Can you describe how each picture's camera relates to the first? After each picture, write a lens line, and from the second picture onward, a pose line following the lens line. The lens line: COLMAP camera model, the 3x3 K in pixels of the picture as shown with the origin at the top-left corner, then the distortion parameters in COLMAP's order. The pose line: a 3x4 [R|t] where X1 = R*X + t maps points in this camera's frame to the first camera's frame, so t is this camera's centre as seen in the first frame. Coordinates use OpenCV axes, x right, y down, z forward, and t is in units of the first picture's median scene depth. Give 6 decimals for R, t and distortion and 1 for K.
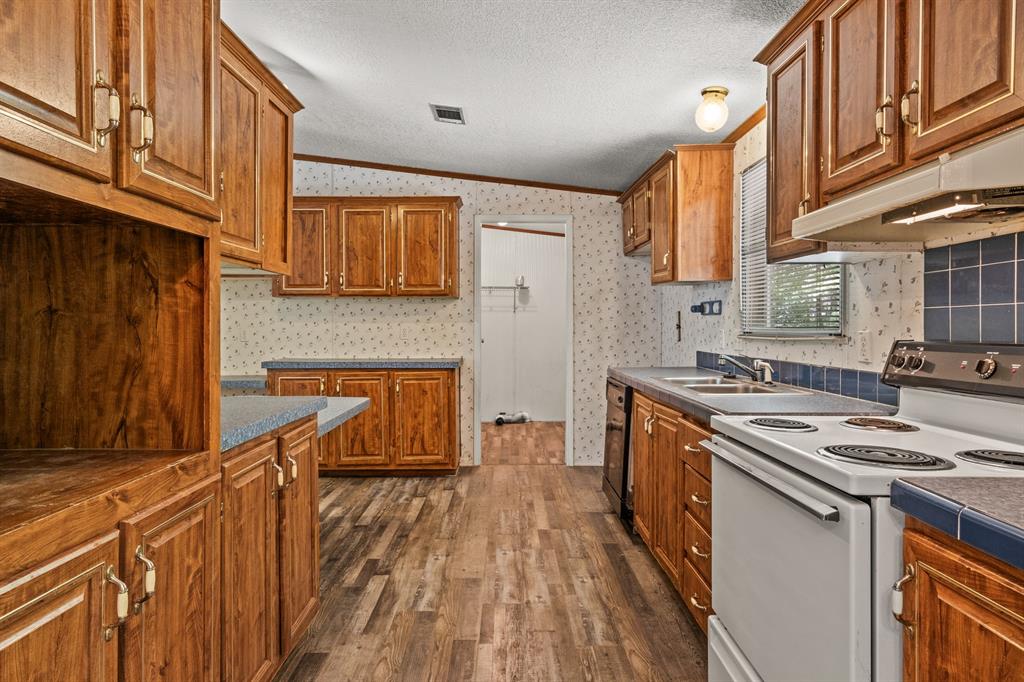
lens RADIAL K [[572.1, 0, 513.0], [0, 572.1, 334.9], [0, 0, 1]] dist [0.005293, 0.001036]
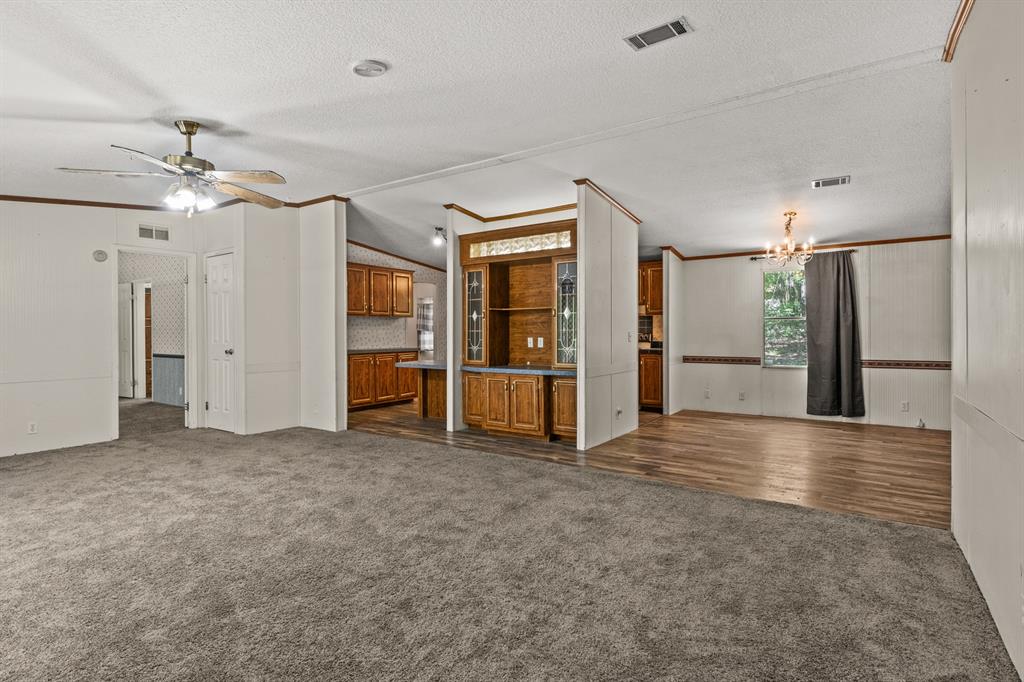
lens RADIAL K [[513.7, 0, 512.3], [0, 513.7, 340.3], [0, 0, 1]] dist [0.003597, 0.000013]
pose [[0.572560, -0.013651, 0.819749, -1.771289], [0.015991, 0.999857, 0.005481, 0.014526], [-0.819707, 0.009970, 0.572697, -0.477902]]
